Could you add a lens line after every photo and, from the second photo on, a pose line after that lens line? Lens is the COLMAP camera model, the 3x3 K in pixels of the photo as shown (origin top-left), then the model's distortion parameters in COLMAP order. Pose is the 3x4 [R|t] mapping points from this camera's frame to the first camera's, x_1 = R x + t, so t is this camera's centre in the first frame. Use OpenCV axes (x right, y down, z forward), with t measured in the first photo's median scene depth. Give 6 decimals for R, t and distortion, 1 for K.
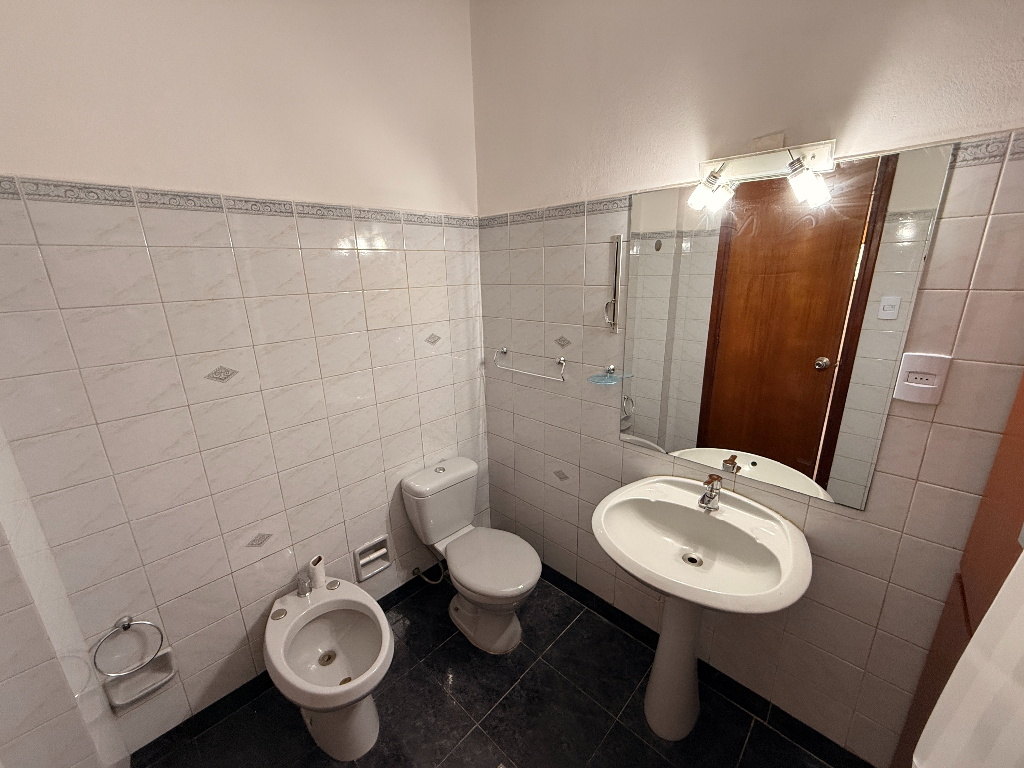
lens RADIAL K [[409.5, 0, 509.4], [0, 409.5, 384.5], [0, 0, 1]] dist [-0.005811, 0.001209]
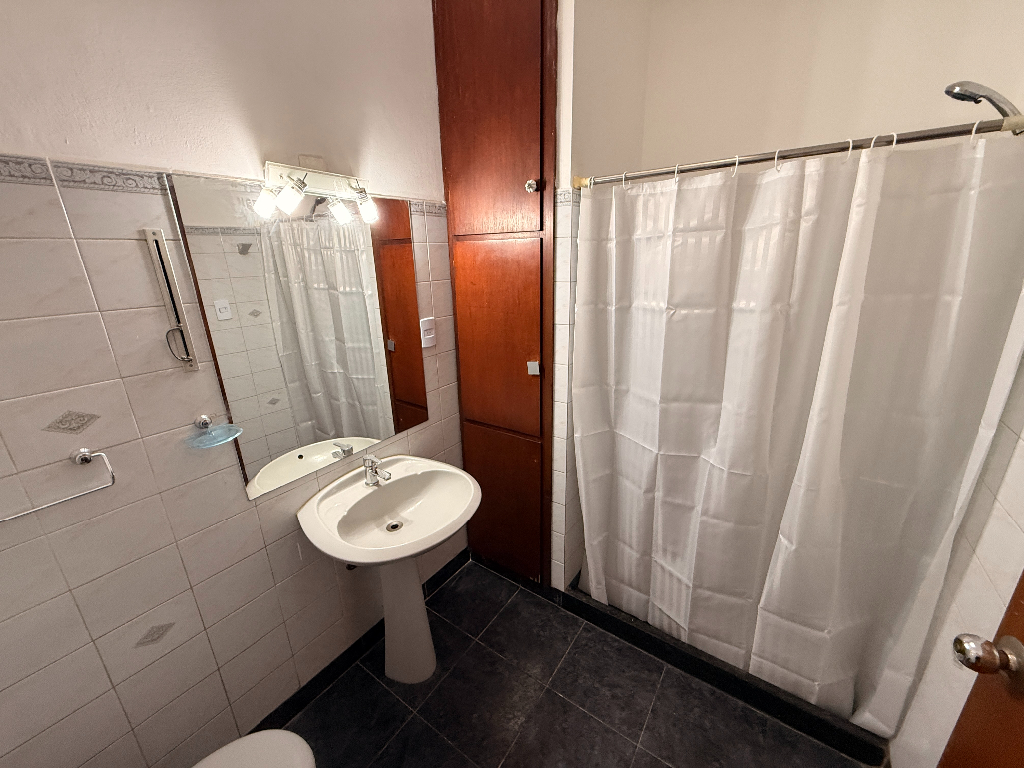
lens RADIAL K [[409.5, 0, 509.9], [0, 409.5, 385.5], [0, 0, 1]] dist [-0.005811, 0.001209]
pose [[-0.151959, -0.277595, 0.948604, -0.522031], [0.292960, 0.903972, 0.311464, -0.171502], [-0.943972, 0.325233, -0.056042, 0.568370]]
